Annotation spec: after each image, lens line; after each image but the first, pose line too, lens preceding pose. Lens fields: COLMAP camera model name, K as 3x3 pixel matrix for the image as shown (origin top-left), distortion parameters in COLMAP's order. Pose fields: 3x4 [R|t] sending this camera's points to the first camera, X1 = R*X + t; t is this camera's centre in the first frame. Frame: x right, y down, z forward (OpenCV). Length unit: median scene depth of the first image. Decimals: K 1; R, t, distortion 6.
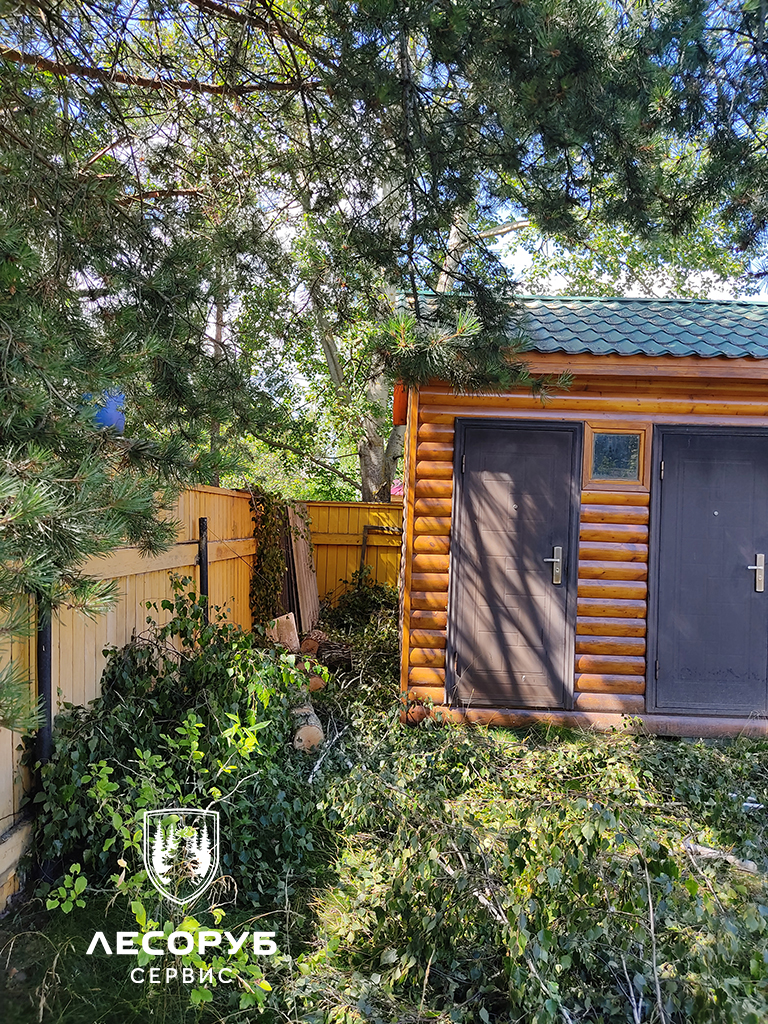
lens RADIAL K [[793.8, 0, 384.0], [0, 793.8, 512.0], [0, 0, 1]] dist [0.072909, -0.002030]
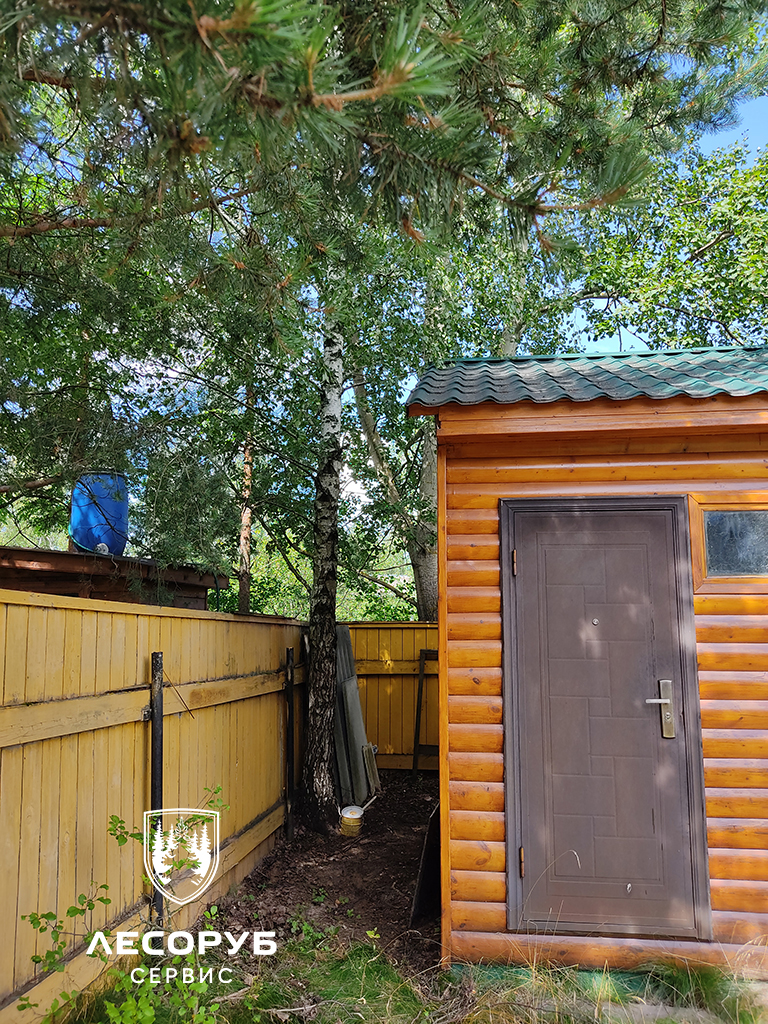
lens RADIAL K [[793.8, 0, 384.0], [0, 793.8, 512.0], [0, 0, 1]] dist [0.072909, -0.002030]
pose [[0.992549, -0.050515, -0.110885, 0.065302], [0.033398, 0.987951, -0.151122, -0.002027], [0.117183, 0.146292, 0.982276, 0.282859]]
